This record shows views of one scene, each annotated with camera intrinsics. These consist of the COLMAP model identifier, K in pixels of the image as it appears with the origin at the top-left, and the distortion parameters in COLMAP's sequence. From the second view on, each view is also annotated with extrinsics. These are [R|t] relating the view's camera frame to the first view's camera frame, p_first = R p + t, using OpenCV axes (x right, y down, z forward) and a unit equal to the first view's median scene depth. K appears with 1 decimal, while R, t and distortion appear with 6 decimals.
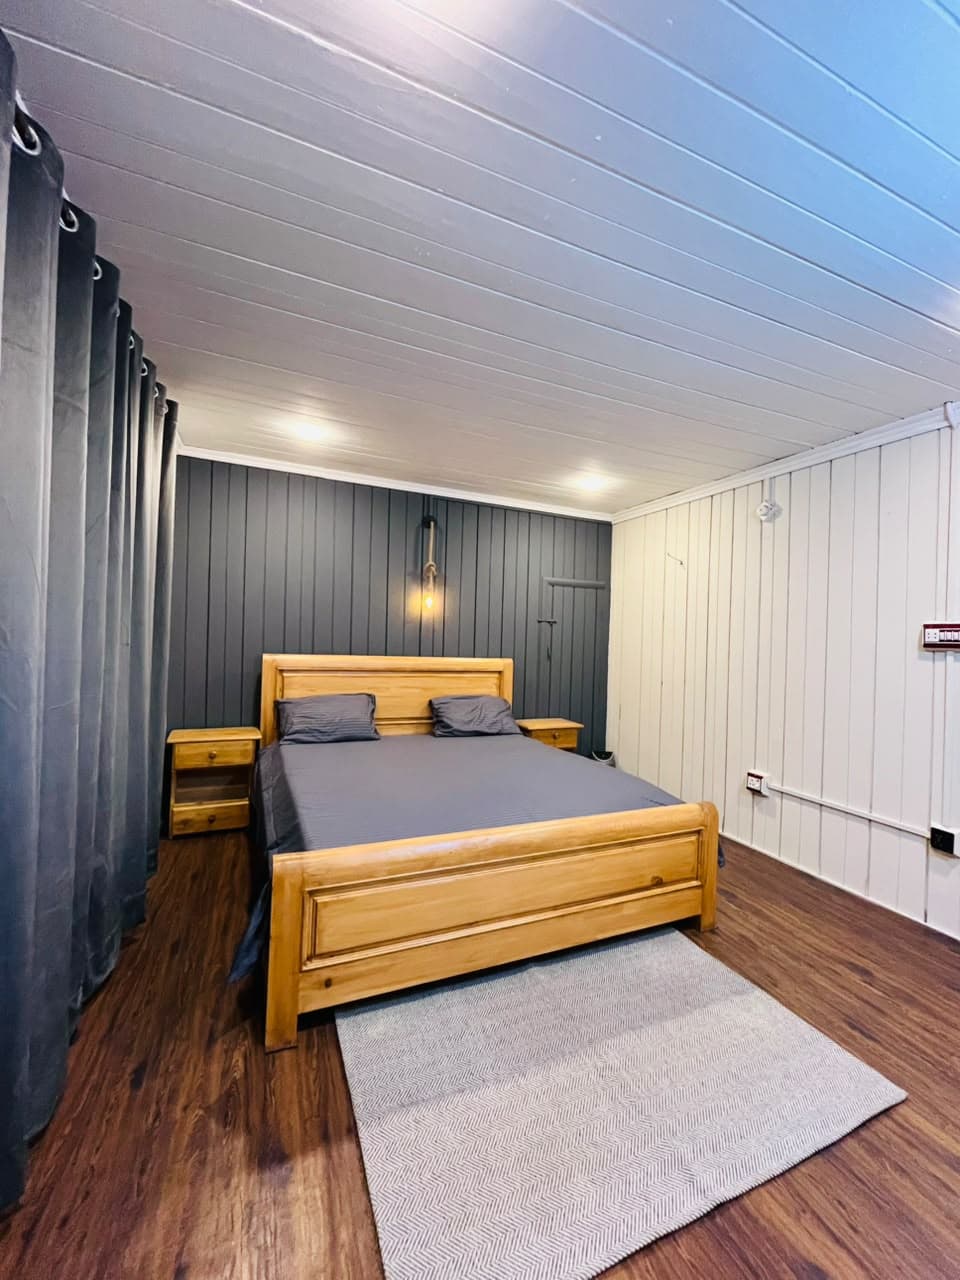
lens RADIAL K [[511.5, 0, 480.5], [0, 511.5, 637.6], [0, 0, 1]] dist [-0.008199, -0.000138]
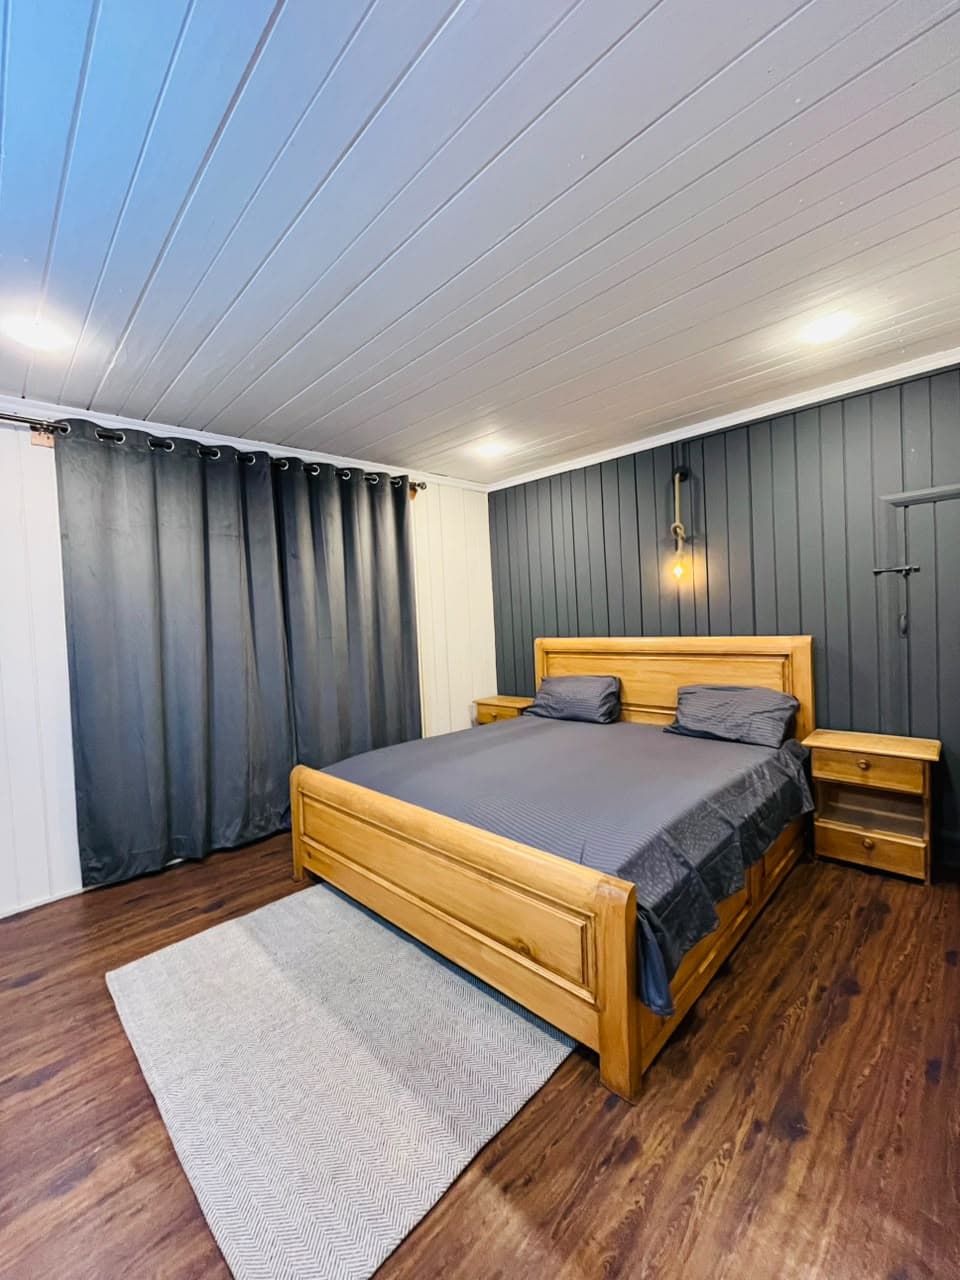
lens RADIAL K [[511.5, 0, 482.9], [0, 511.5, 637.5], [0, 0, 1]] dist [-0.008199, -0.000138]
pose [[0.375892, -0.020220, -0.926443, 0.574363], [0.057236, 0.998360, 0.001434, 0.020078], [0.924894, -0.053565, 0.376432, 0.400381]]
